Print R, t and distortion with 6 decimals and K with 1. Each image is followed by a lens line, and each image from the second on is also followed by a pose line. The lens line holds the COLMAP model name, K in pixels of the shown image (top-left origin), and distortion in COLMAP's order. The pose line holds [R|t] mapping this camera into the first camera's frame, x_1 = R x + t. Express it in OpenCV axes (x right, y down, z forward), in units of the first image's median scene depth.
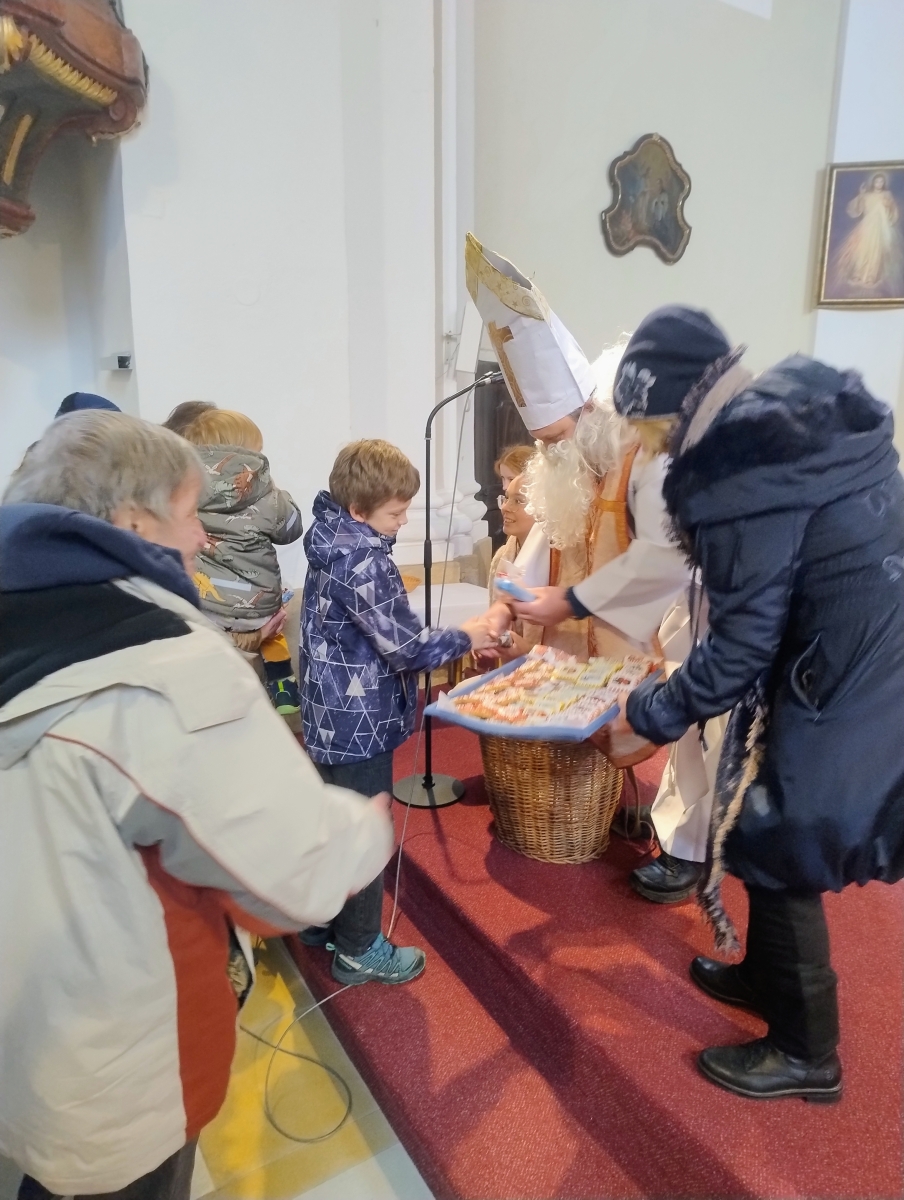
lens RADIAL K [[805.1, 0, 445.5], [0, 805.1, 595.5], [0, 0, 1]] dist [-0.001284, 0.003196]
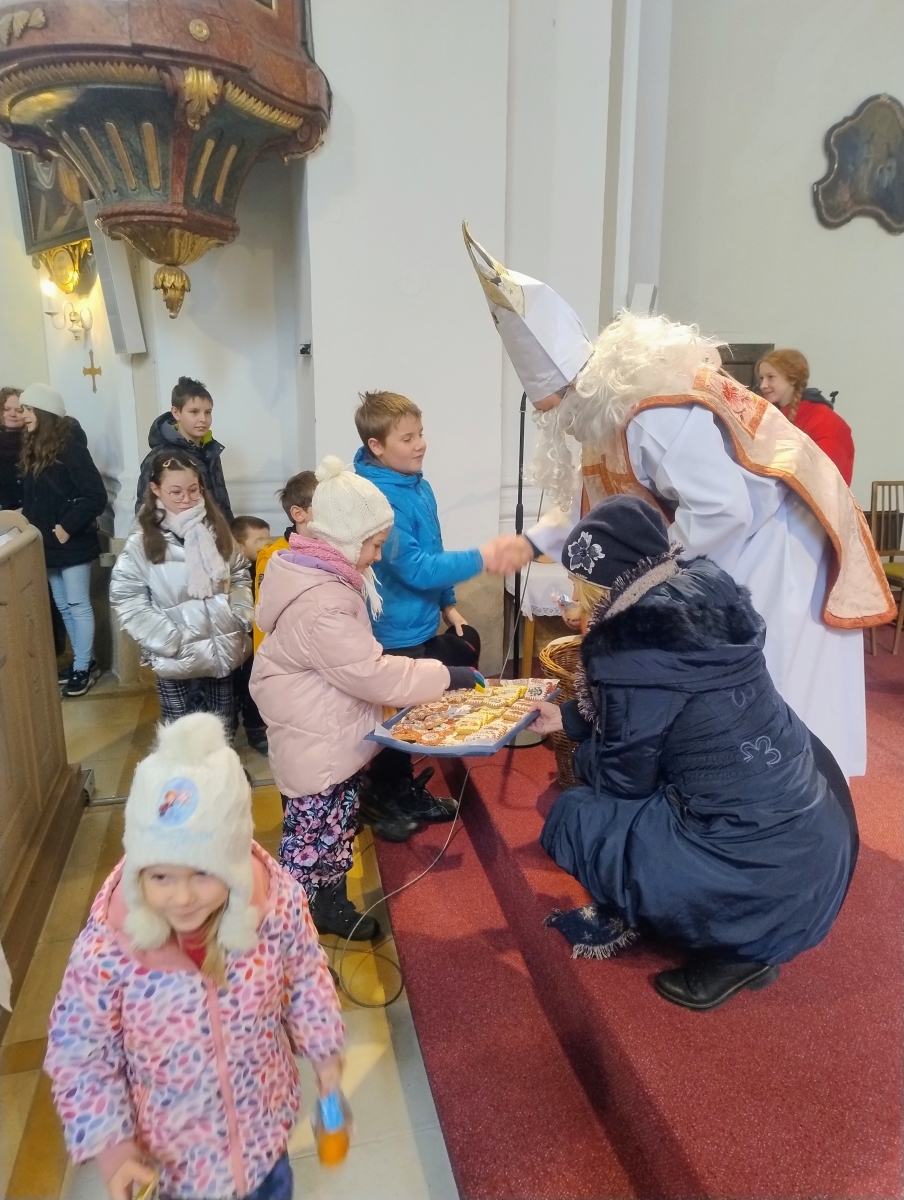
lens RADIAL K [[805.1, 0, 463.7], [0, 805.1, 595.1], [0, 0, 1]] dist [-0.001284, 0.003196]
pose [[0.957307, 0.071084, -0.280196, 0.202329], [-0.066754, 0.997457, 0.024979, 0.029801], [0.281259, -0.005208, 0.959618, -0.074989]]
